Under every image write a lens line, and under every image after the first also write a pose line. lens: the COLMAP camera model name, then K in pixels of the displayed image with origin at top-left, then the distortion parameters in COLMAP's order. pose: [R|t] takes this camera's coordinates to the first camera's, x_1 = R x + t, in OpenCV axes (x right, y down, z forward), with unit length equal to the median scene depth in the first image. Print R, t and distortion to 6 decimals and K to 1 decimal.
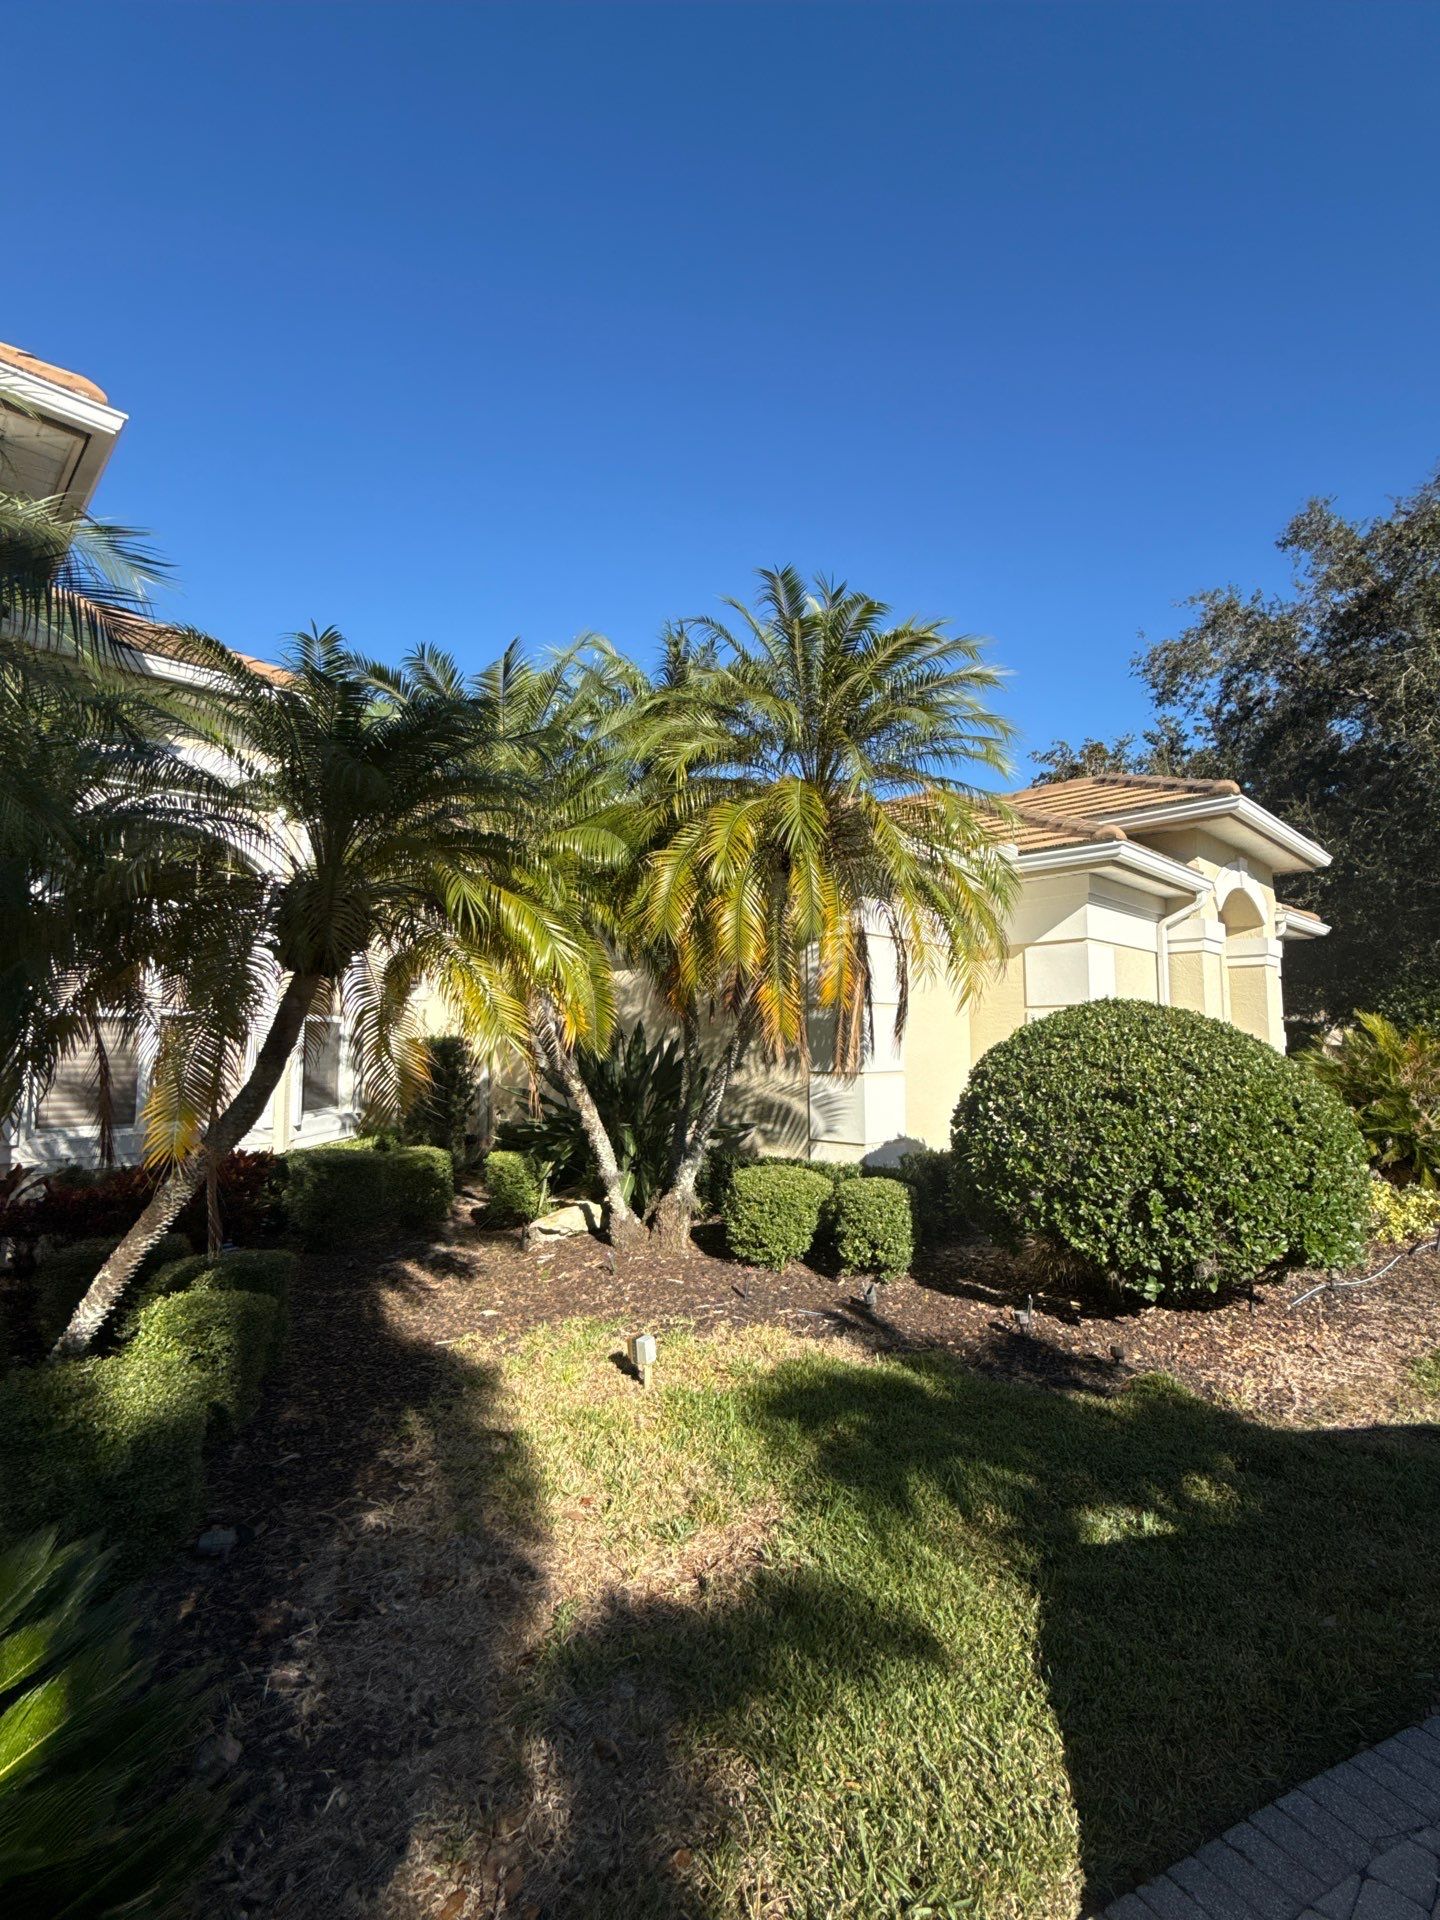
lens RADIAL K [[826.0, 0, 720.0], [0, 826.0, 960.0], [0, 0, 1]] dist [0.000791, -0.000127]
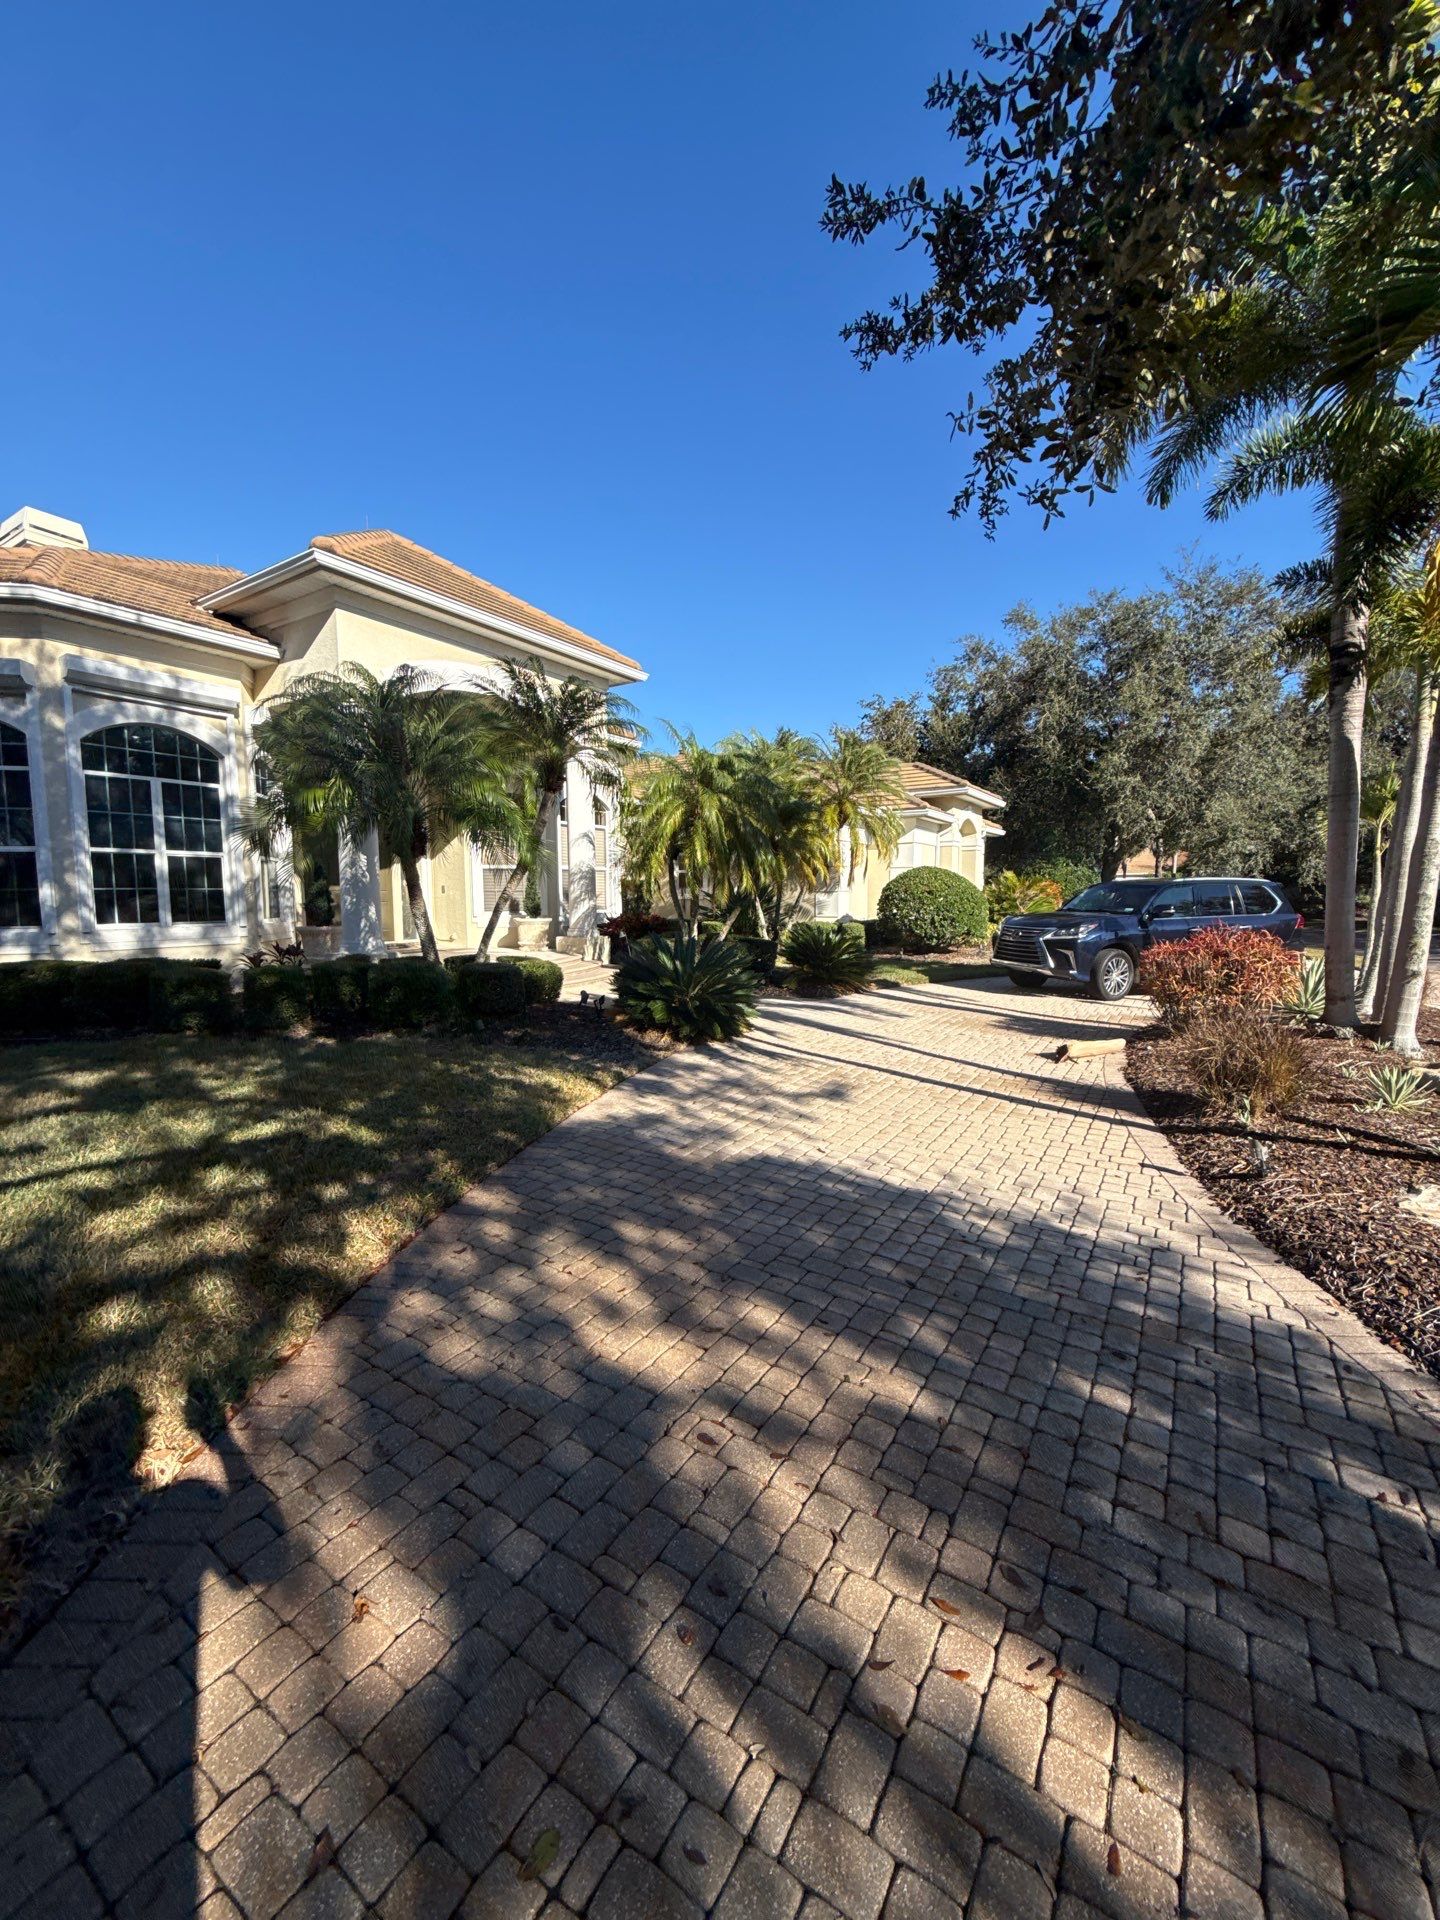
lens RADIAL K [[764.1, 0, 720.0], [0, 764.1, 960.0], [0, 0, 1]] dist [0.004261, -0.000321]
pose [[0.971752, -0.028560, 0.234271, -0.623965], [-0.012957, 0.984698, 0.173787, -0.060550], [-0.235650, -0.171913, 0.956512, -1.061145]]
